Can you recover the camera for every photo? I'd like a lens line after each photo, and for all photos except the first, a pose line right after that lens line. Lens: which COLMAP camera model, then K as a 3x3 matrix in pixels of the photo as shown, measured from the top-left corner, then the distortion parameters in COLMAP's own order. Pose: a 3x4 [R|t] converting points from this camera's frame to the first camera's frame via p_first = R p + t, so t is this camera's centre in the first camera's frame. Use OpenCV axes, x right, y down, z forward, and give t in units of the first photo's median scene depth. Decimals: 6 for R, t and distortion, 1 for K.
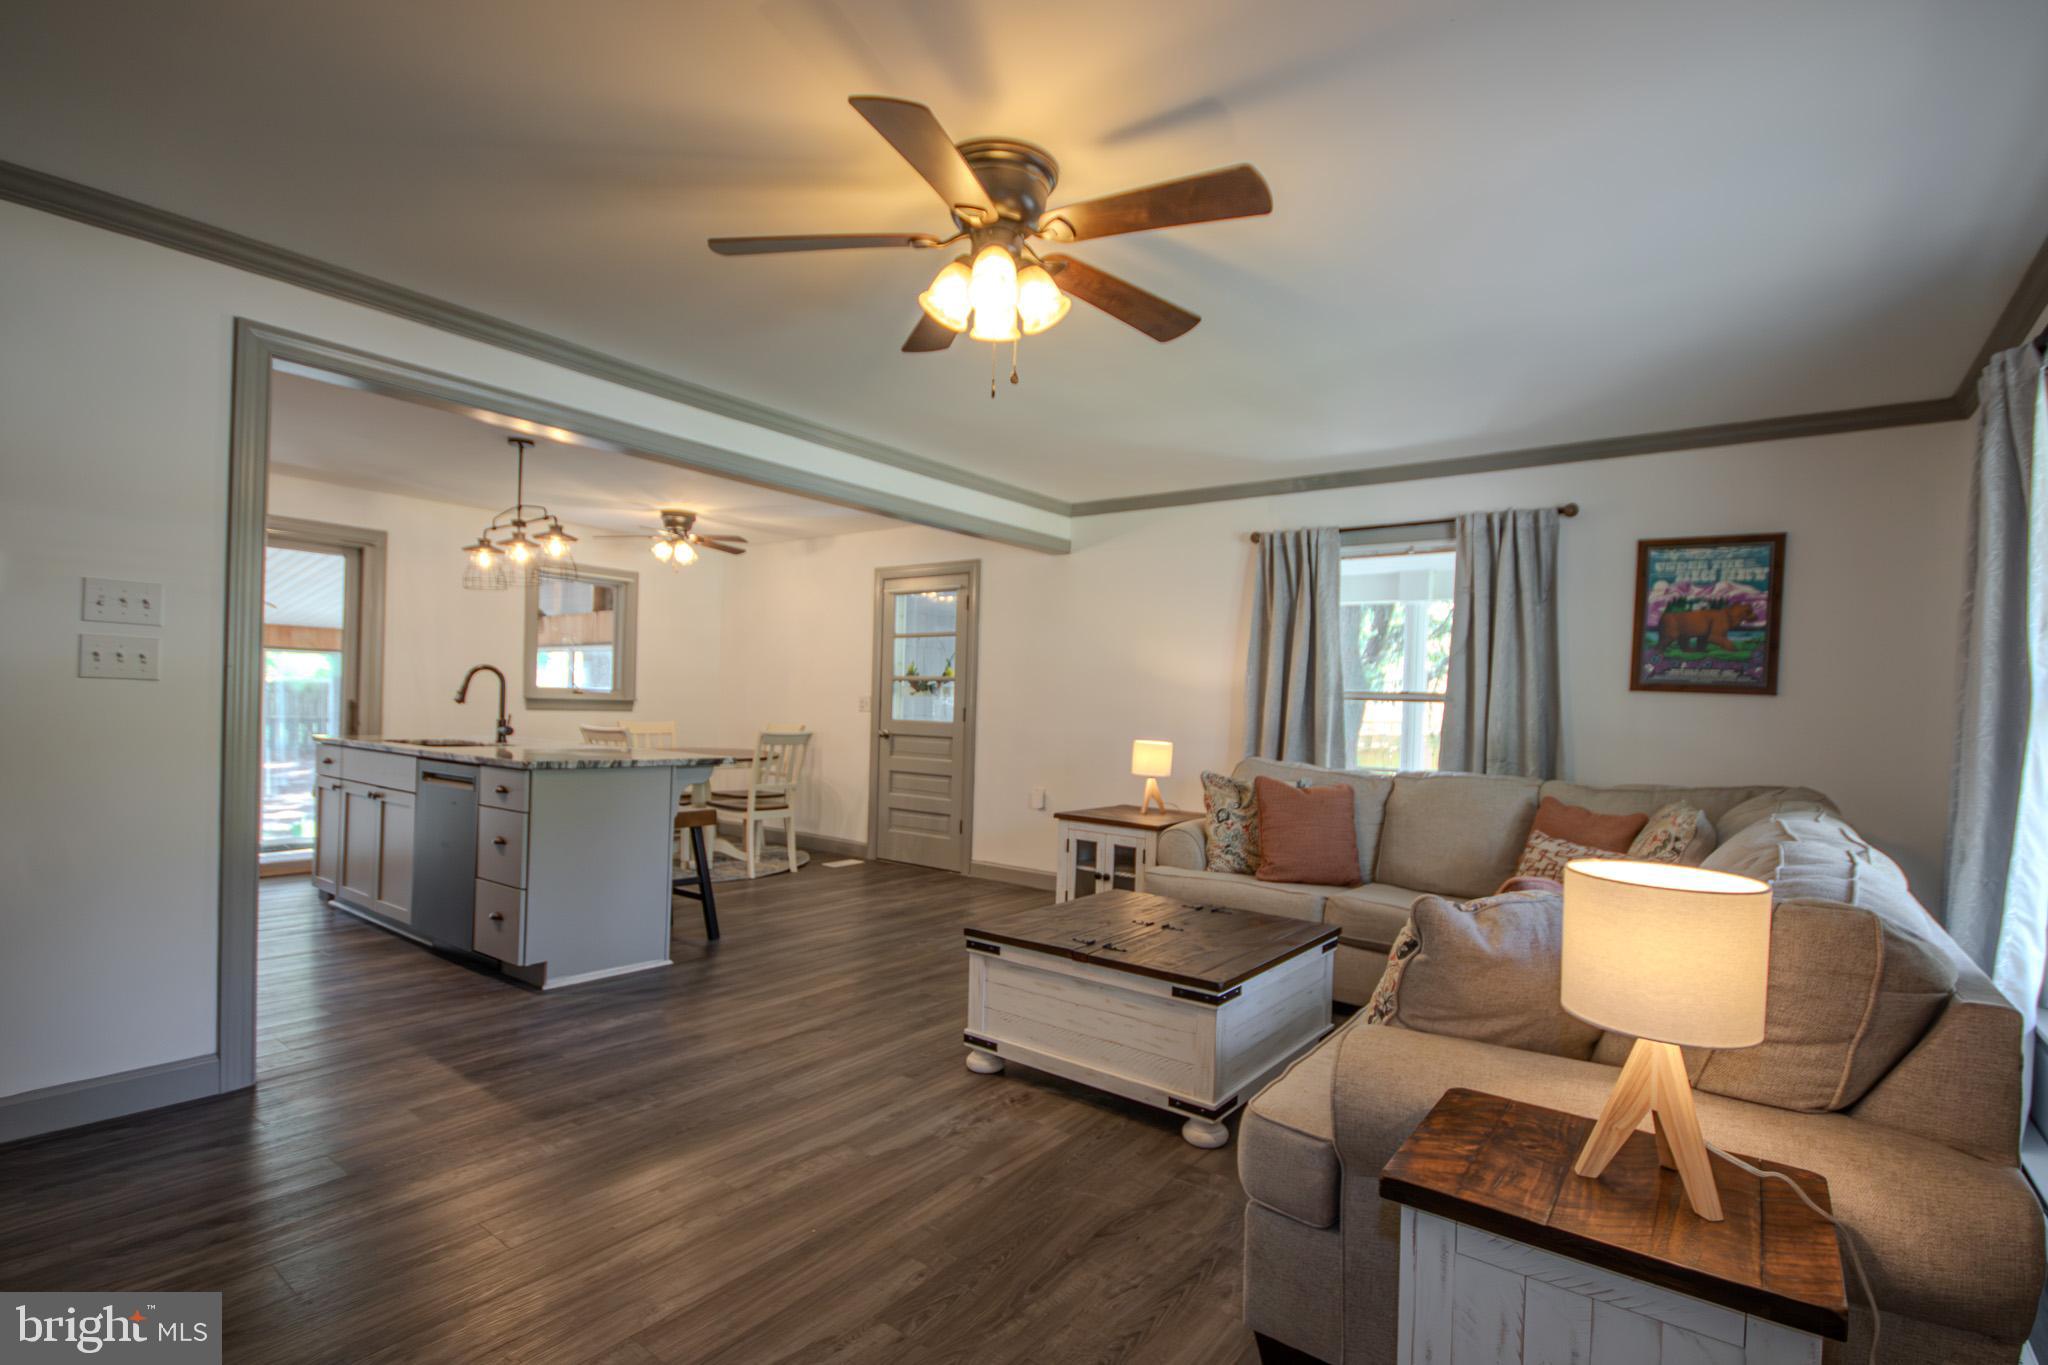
lens RADIAL K [[956.3, 0, 1030.0], [0, 956.3, 710.5], [0, 0, 1]] dist [0.007904, -0.009730]
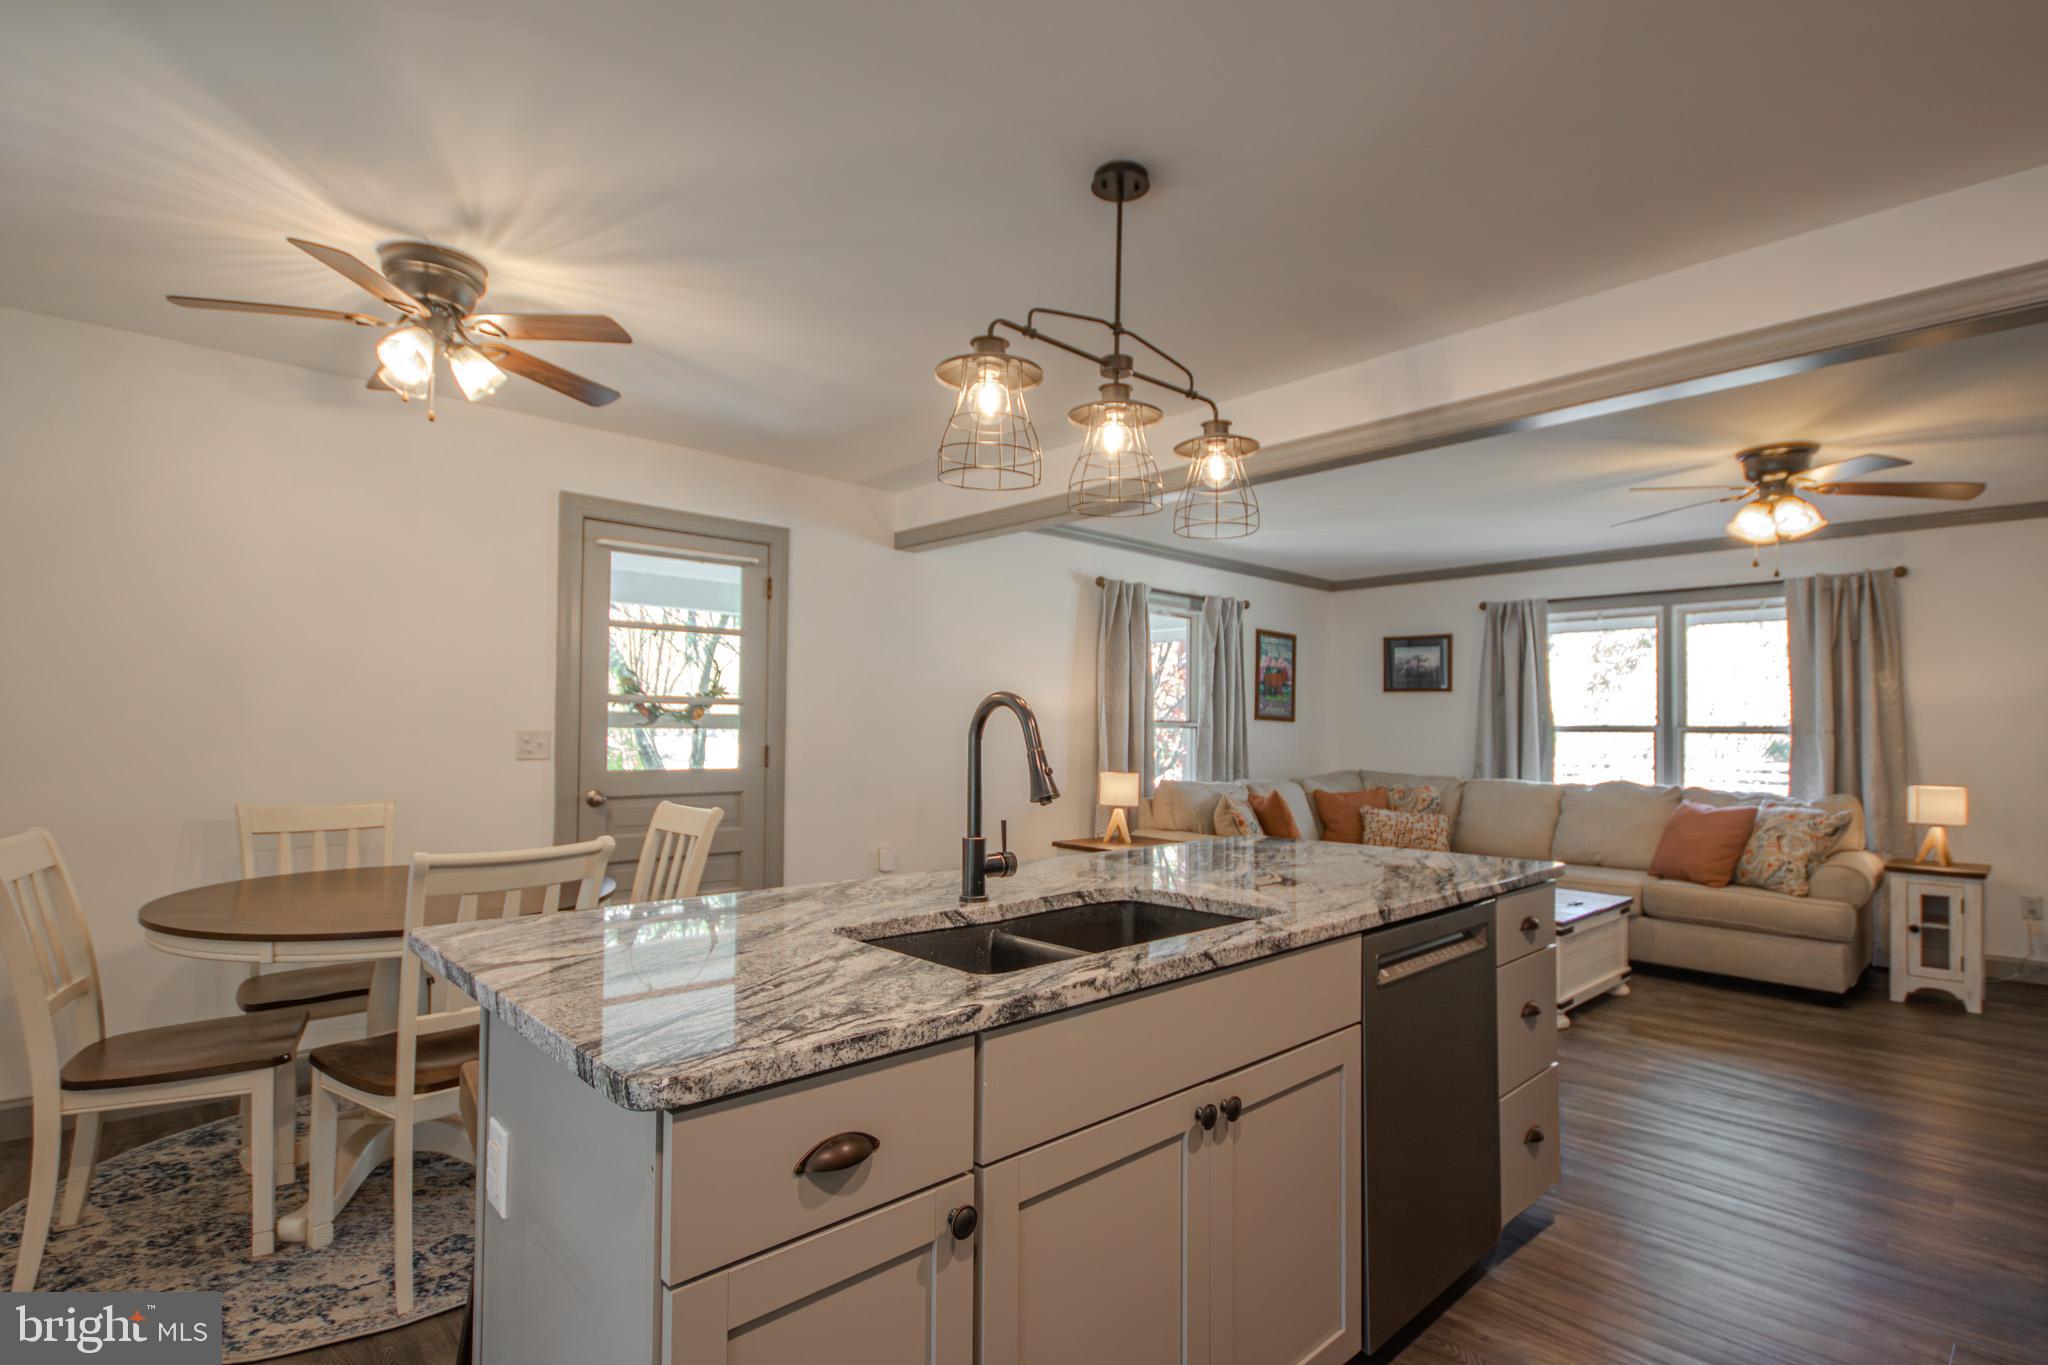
lens RADIAL K [[975.4, 0, 1030.3], [0, 975.4, 701.6], [0, 0, 1]] dist [0.001066, -0.001110]
pose [[0.175900, 0.000592, 0.984408, -0.969884], [0.001803, 0.999998, -0.000924, -0.044643], [-0.984406, 0.001937, 0.175898, 0.961142]]
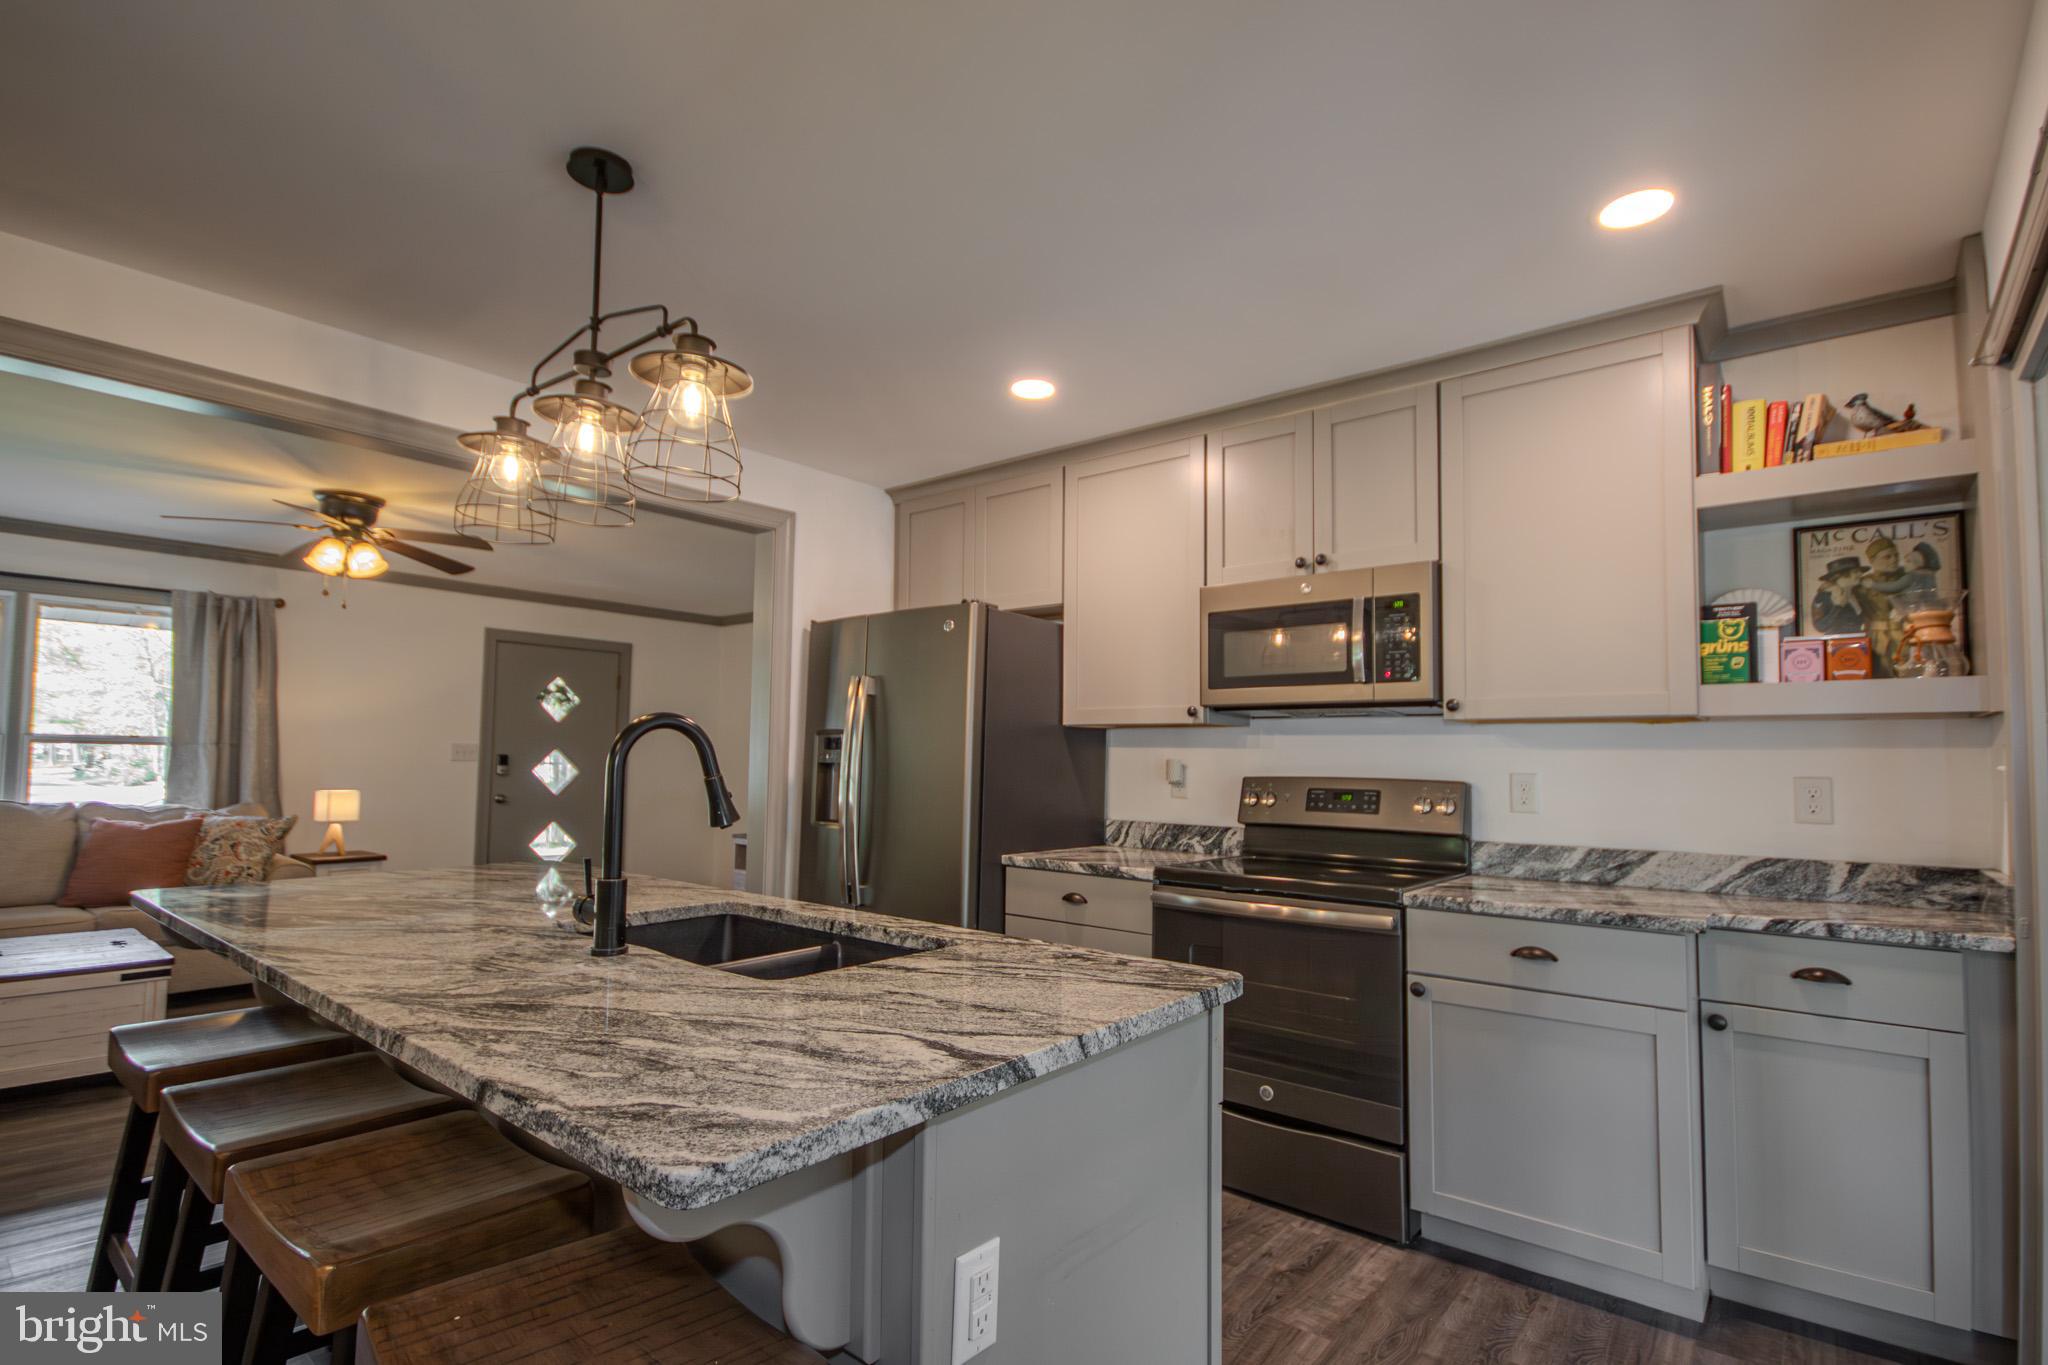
lens RADIAL K [[975.4, 0, 1030.3], [0, 975.4, 701.6], [0, 0, 1]] dist [0.001066, -0.001110]
pose [[-0.998011, -0.041524, 0.047439, -0.740281], [-0.044039, 0.997609, -0.053266, -0.040022], [-0.045114, -0.055250, -0.997453, 1.392547]]
